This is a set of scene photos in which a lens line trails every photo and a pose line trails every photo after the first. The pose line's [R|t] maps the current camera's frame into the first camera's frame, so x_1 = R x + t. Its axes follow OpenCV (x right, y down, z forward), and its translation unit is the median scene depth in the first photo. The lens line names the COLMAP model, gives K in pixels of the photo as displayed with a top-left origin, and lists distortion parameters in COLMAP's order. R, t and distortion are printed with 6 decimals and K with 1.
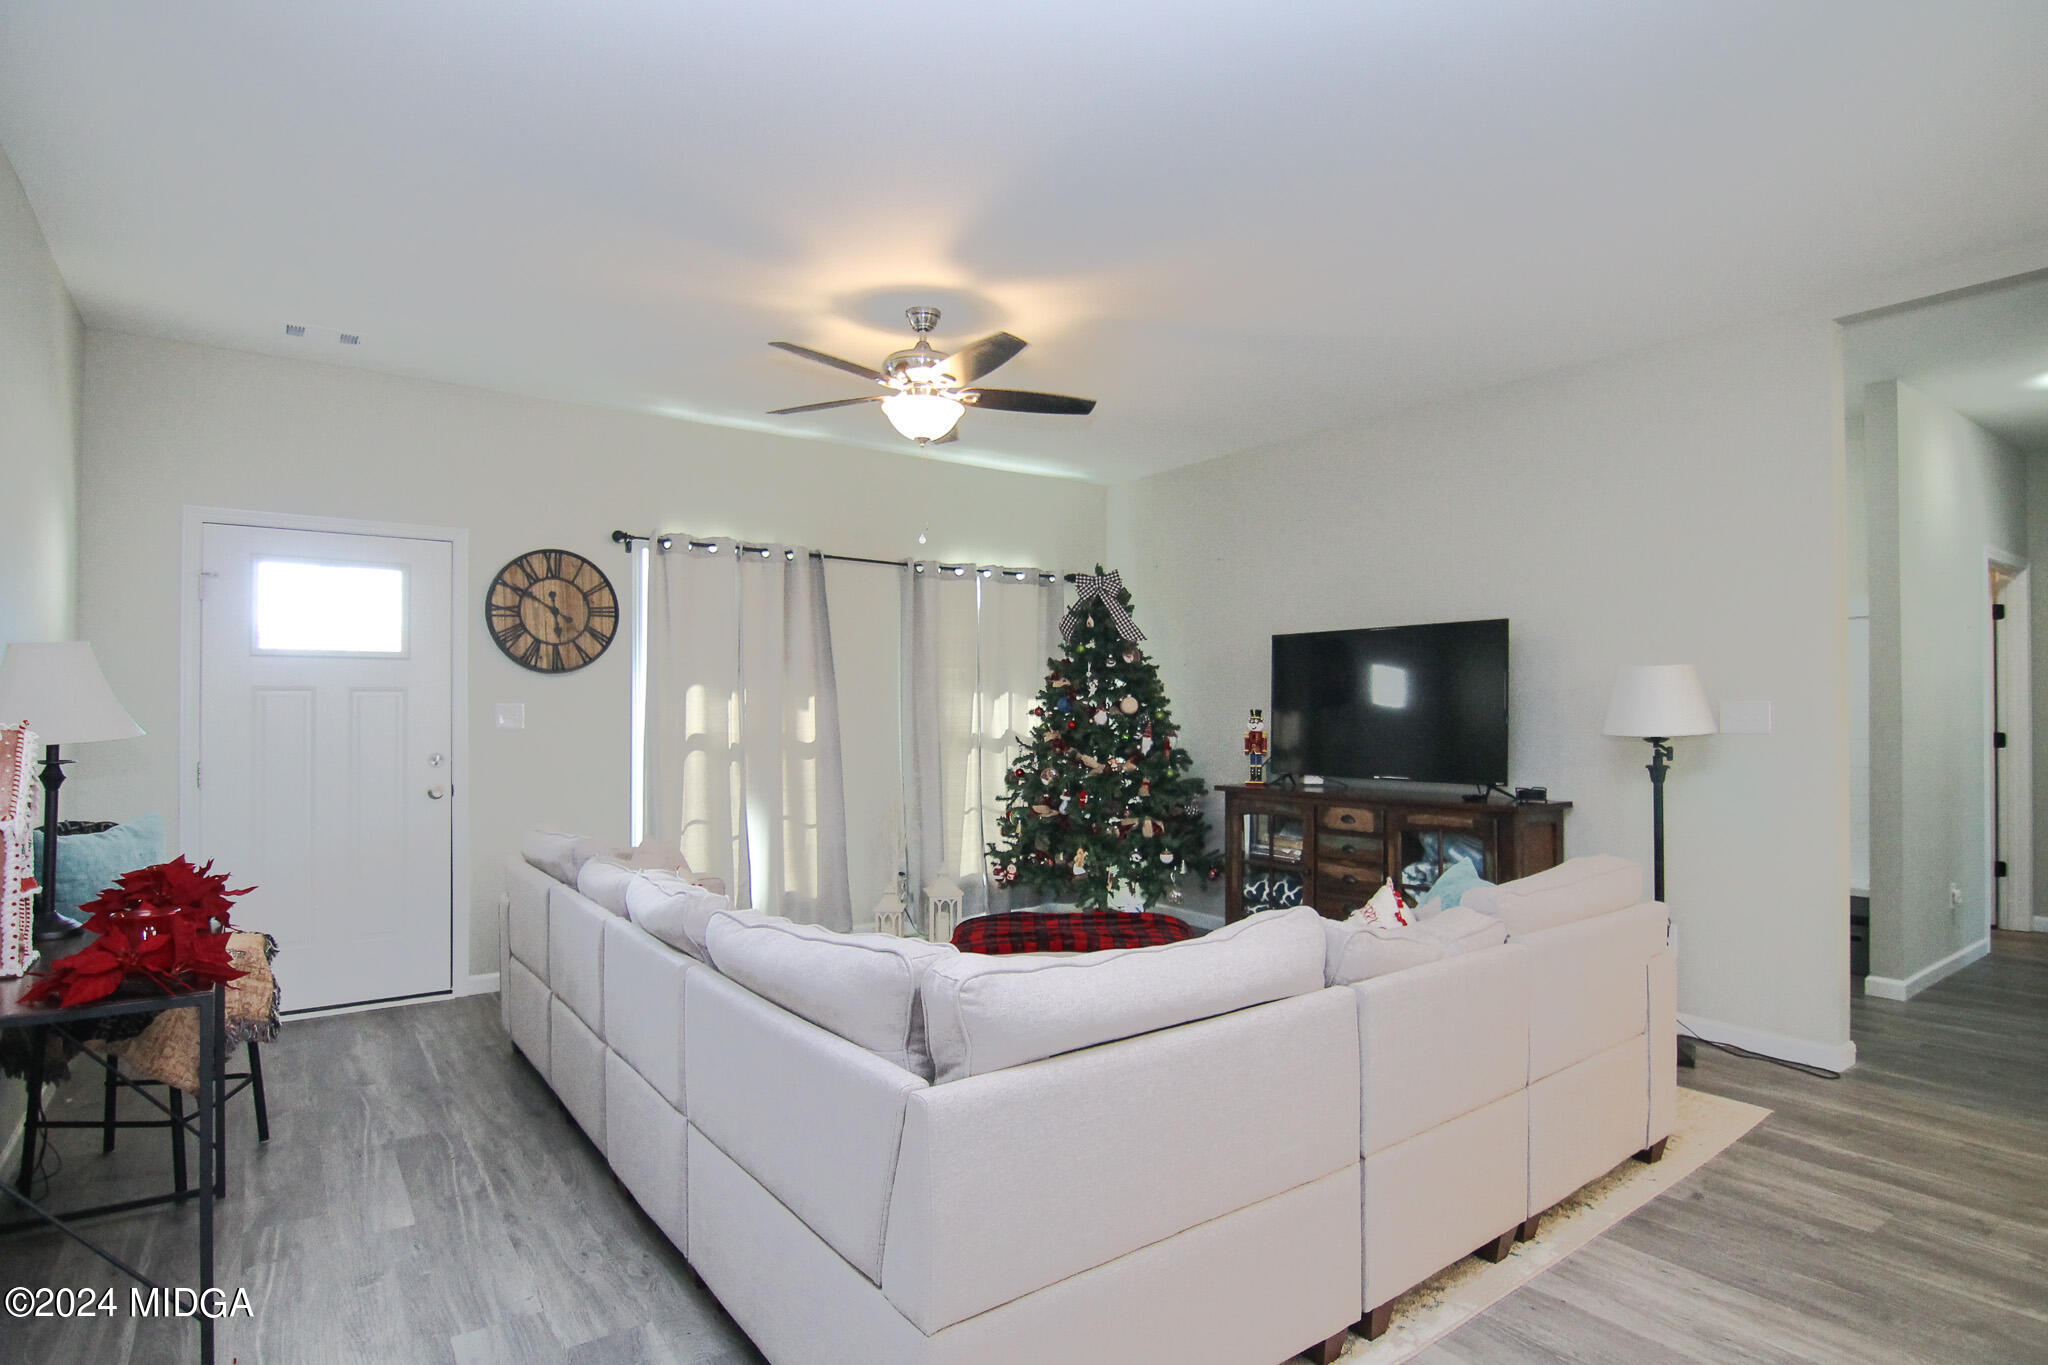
lens RADIAL K [[1053.4, 0, 1032.8], [0, 1053.4, 696.0], [0, 0, 1]] dist [-0.011573, -0.005479]
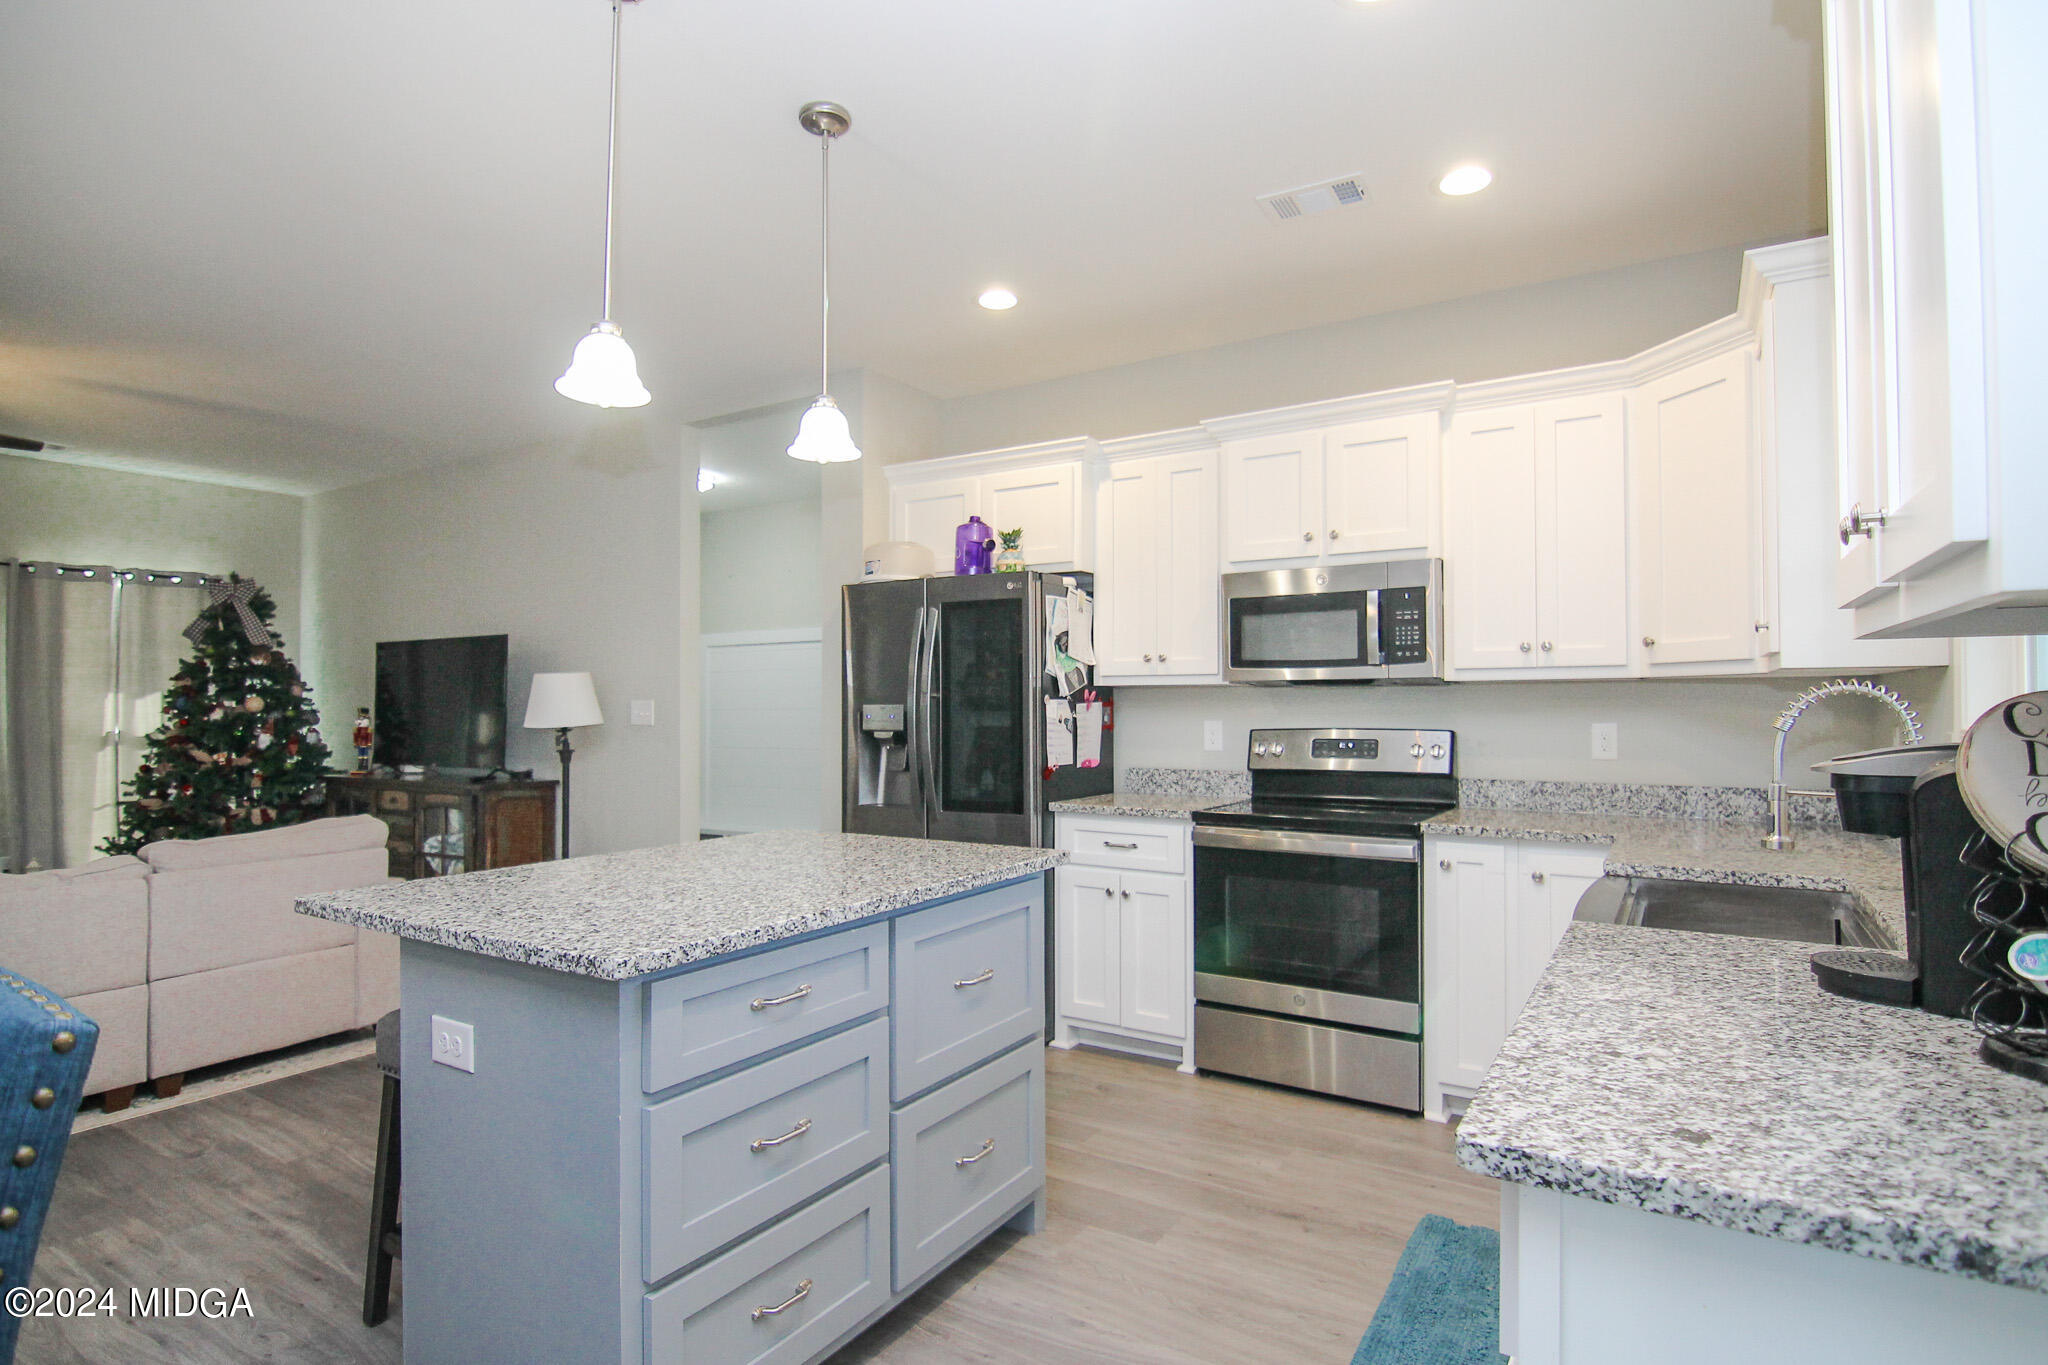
lens RADIAL K [[1053.4, 0, 1025.3], [0, 1053.4, 679.4], [0, 0, 1]] dist [-0.011573, -0.005479]
pose [[0.927737, 0.008062, 0.373149, 0.486488], [-0.002267, 0.999870, -0.015966, -0.001101], [-0.373229, 0.013966, 0.927634, -0.333241]]
